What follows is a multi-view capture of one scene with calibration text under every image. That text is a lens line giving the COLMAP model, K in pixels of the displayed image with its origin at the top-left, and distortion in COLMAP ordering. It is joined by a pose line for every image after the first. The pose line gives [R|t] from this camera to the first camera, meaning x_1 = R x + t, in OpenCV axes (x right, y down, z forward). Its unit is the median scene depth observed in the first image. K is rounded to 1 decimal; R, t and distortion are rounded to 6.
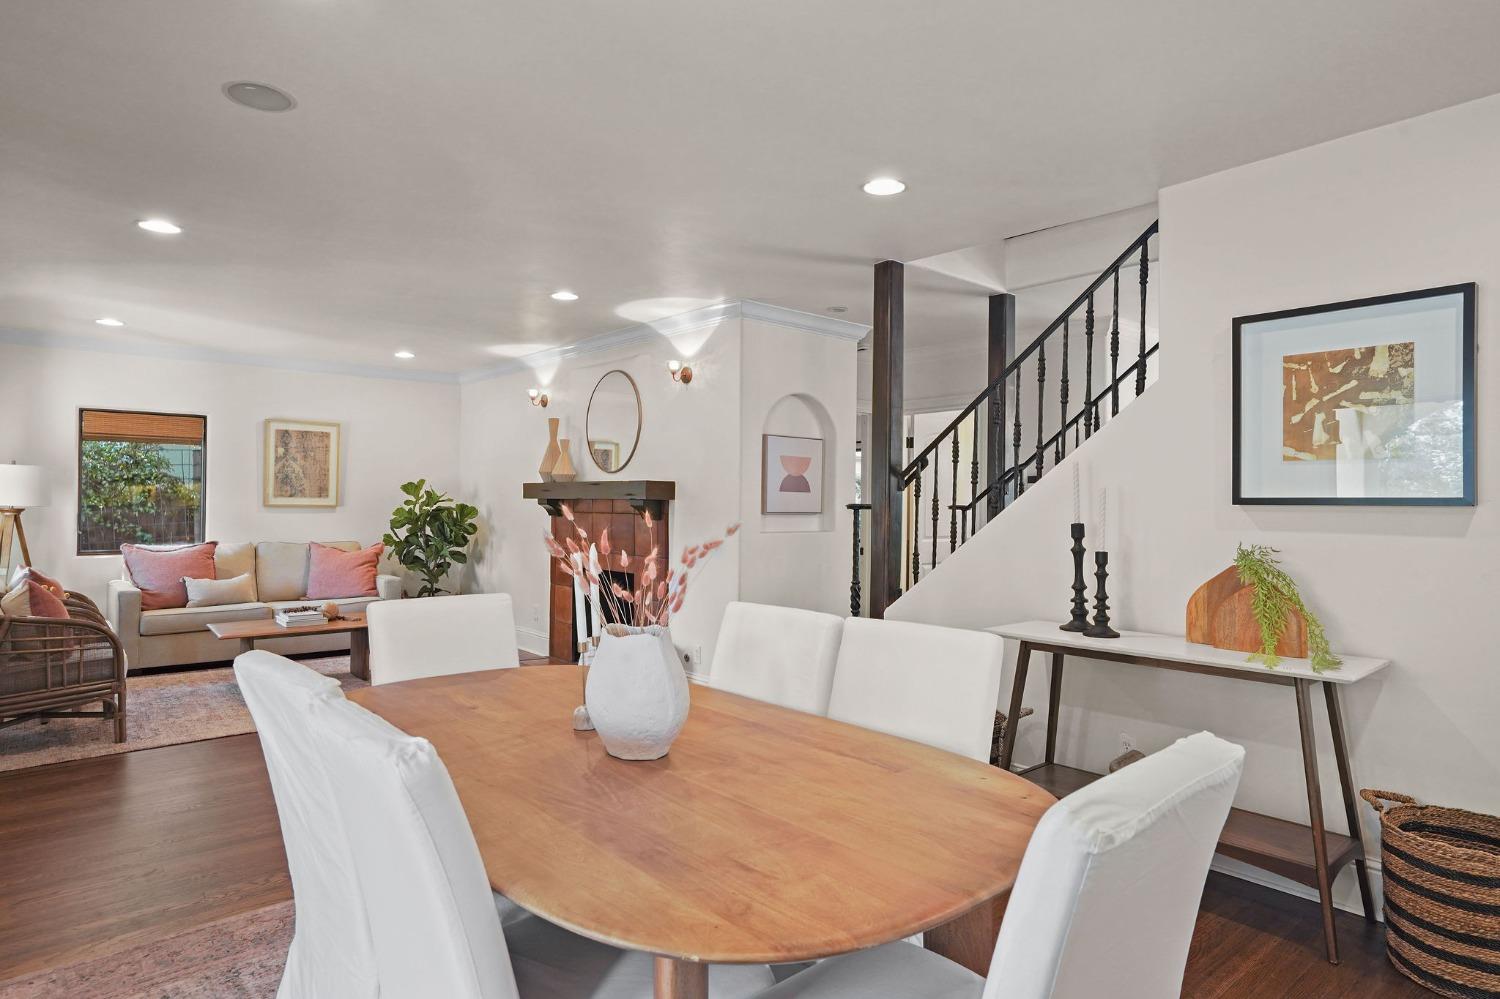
lens RADIAL K [[867.2, 0, 750.0], [0, 867.2, 499.5], [0, 0, 1]] dist [0.001885, 0.001033]
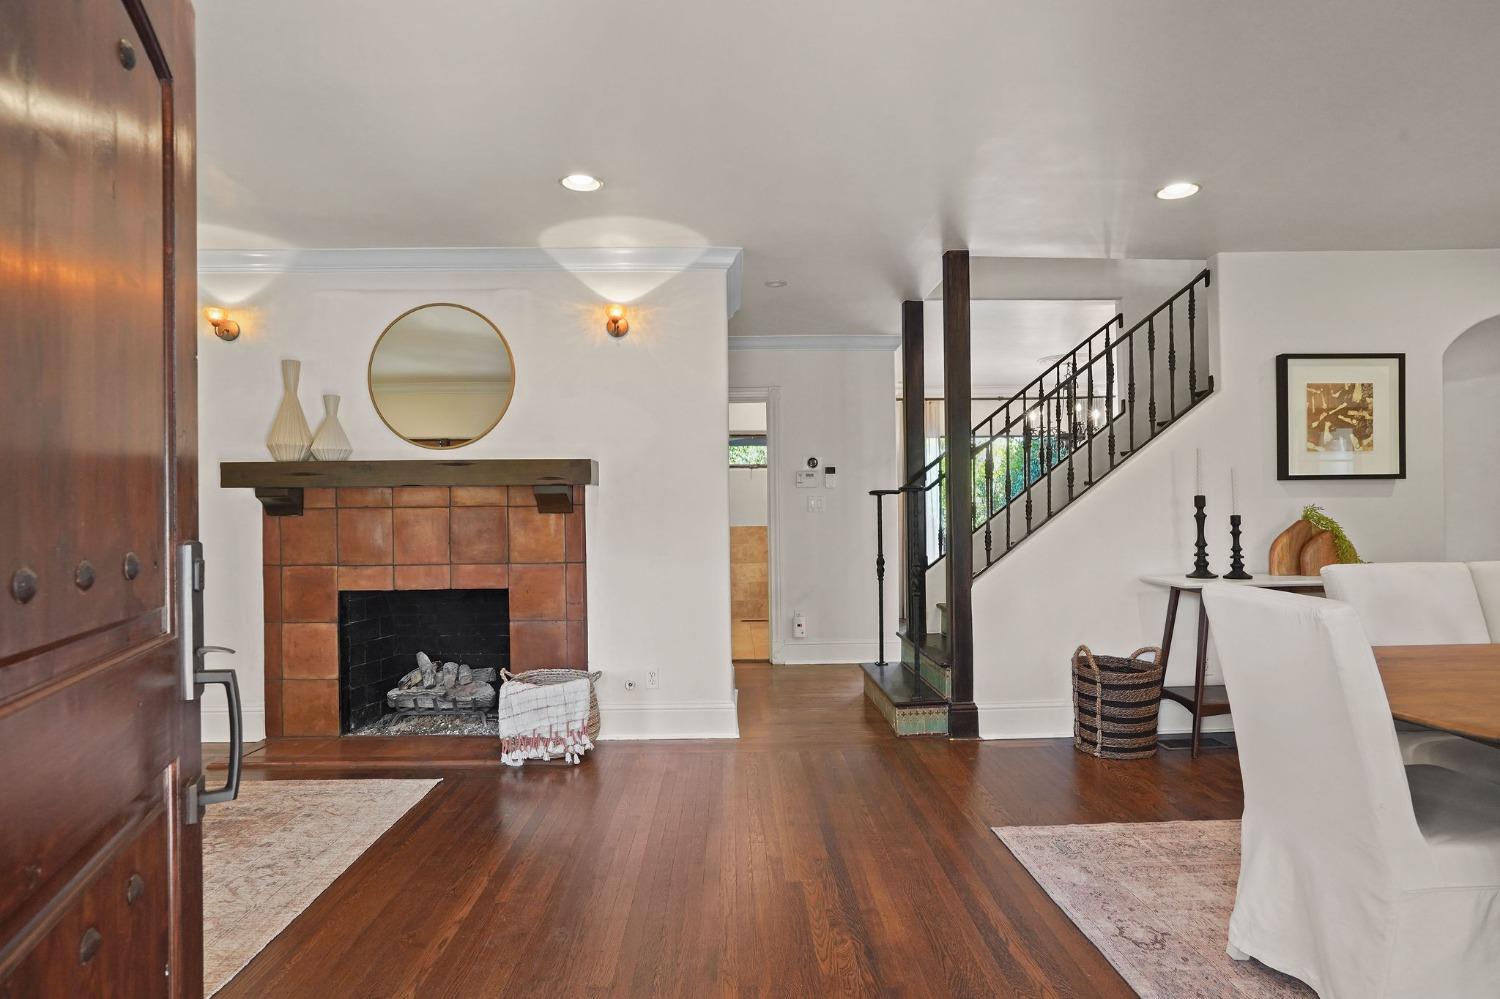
lens RADIAL K [[769.6, 0, 750.0], [0, 769.6, 499.5], [0, 0, 1]] dist [-0.001071, -0.000379]
pose [[0.634732, -0.018334, 0.772515, -1.073925], [0.010748, 0.999831, 0.014898, 0.010282], [-0.772657, -0.001153, 0.634822, 0.894532]]
